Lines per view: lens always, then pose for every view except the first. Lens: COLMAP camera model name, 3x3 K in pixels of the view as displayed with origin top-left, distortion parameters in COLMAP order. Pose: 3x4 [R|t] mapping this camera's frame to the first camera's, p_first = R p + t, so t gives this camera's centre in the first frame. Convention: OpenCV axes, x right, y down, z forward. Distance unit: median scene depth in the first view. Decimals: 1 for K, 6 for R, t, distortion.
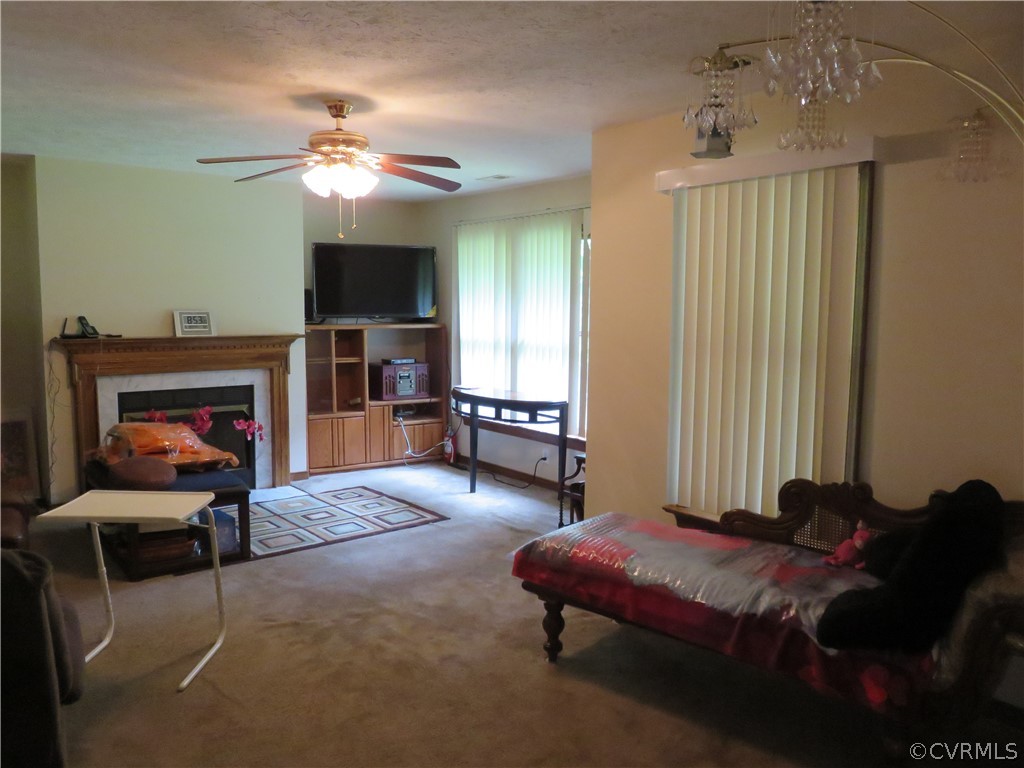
lens RADIAL K [[766.1, 0, 516.1], [0, 766.1, 388.9], [0, 0, 1]] dist [-0.013586, 0.002756]
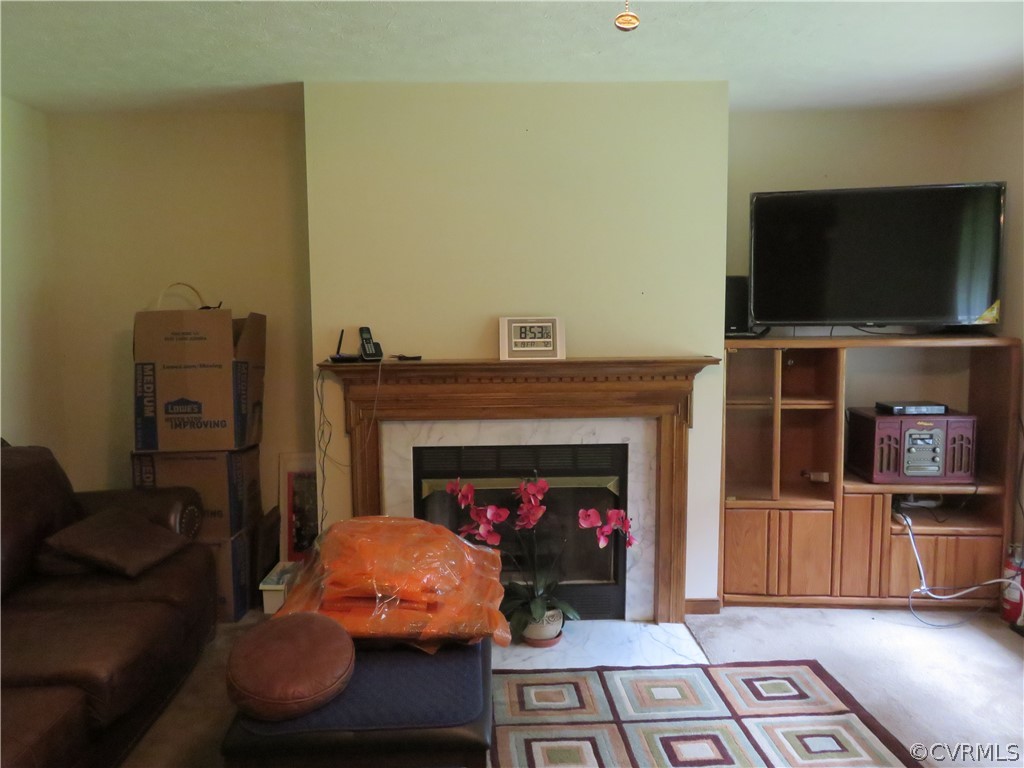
lens RADIAL K [[766.1, 0, 514.3], [0, 766.1, 391.9], [0, 0, 1]] dist [-0.013586, 0.002756]
pose [[0.799757, 0.048550, -0.598358, -0.065248], [-0.048029, 0.998704, 0.016838, -0.048562], [0.598400, 0.015272, 0.801052, 0.470308]]
